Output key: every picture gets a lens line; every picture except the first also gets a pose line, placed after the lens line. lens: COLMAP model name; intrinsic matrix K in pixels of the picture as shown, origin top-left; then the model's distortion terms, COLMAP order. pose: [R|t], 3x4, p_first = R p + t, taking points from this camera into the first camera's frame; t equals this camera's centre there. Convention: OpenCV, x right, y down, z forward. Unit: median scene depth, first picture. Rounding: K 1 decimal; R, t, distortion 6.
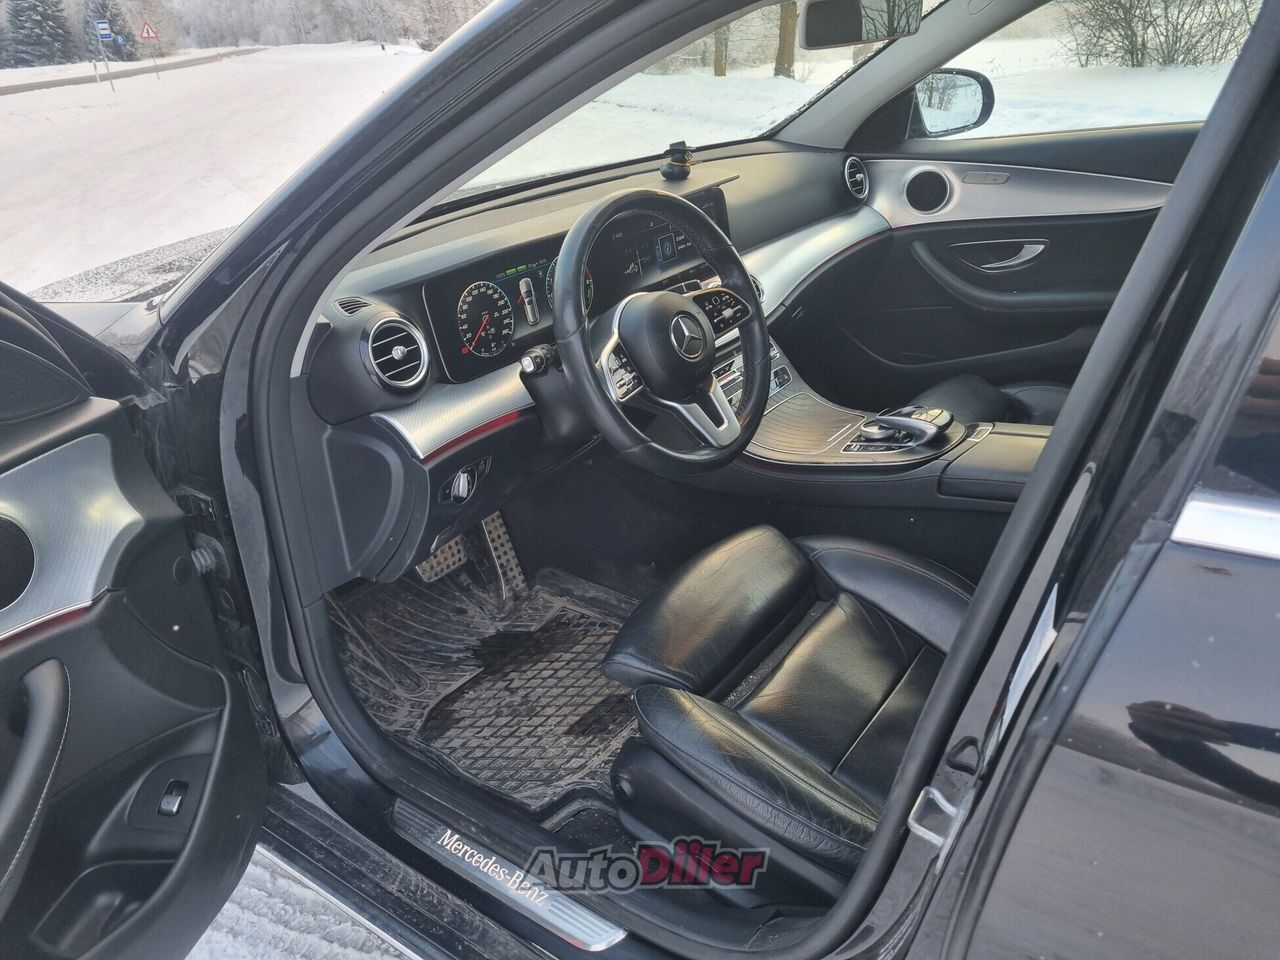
lens RADIAL K [[961.6, 0, 630.1], [0, 961.6, 490.7], [0, 0, 1]] dist [0.026859, -0.016549]
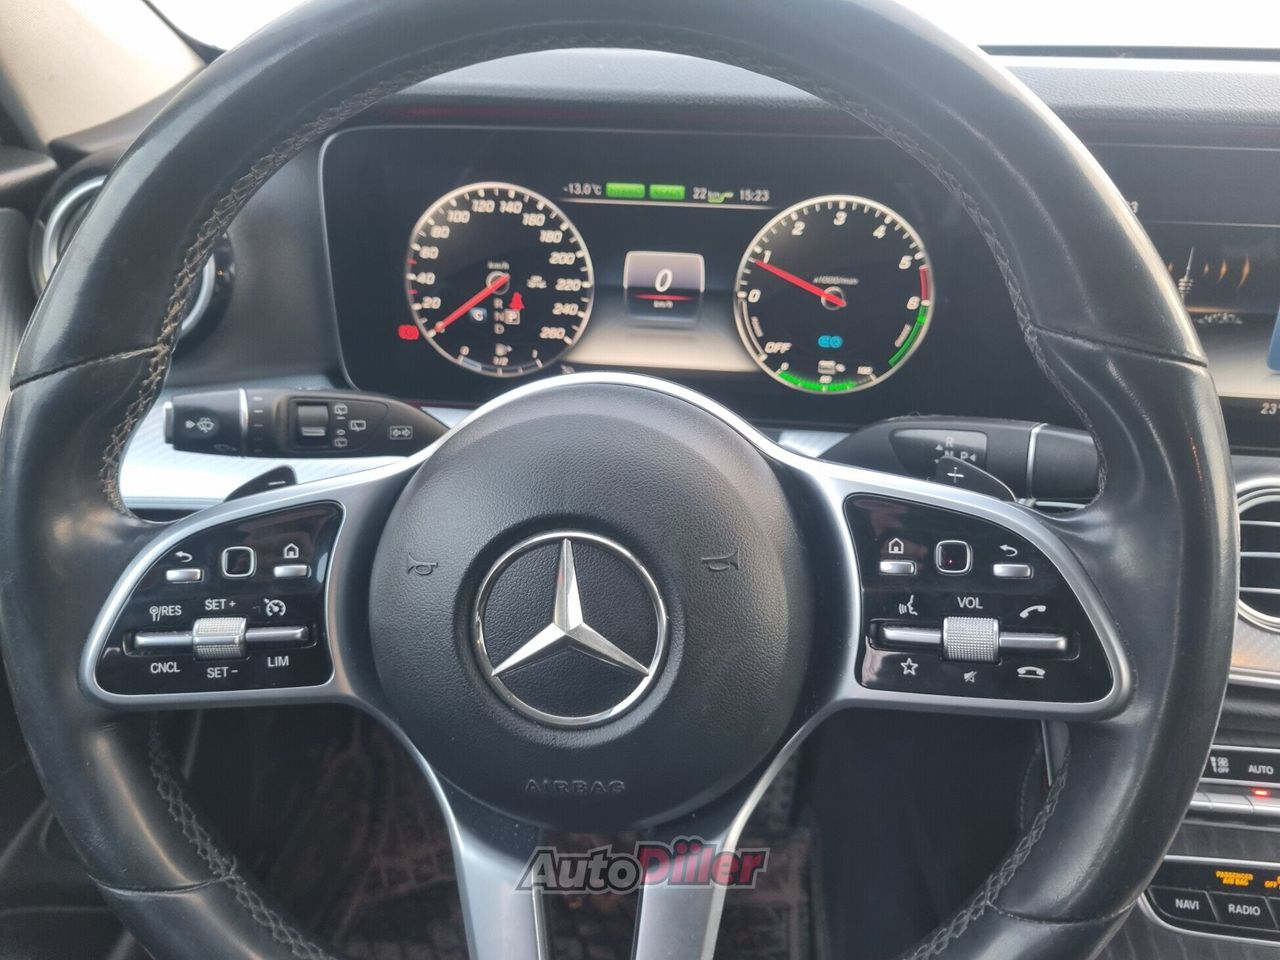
lens RADIAL K [[961.6, 0, 642.4], [0, 961.6, 475.5], [0, 0, 1]] dist [0.026859, -0.016549]
pose [[0.523966, 0.474378, -0.707407, 0.192342], [-0.423411, 0.865721, 0.266927, -0.237322], [0.739042, 0.159663, 0.654465, 0.794038]]
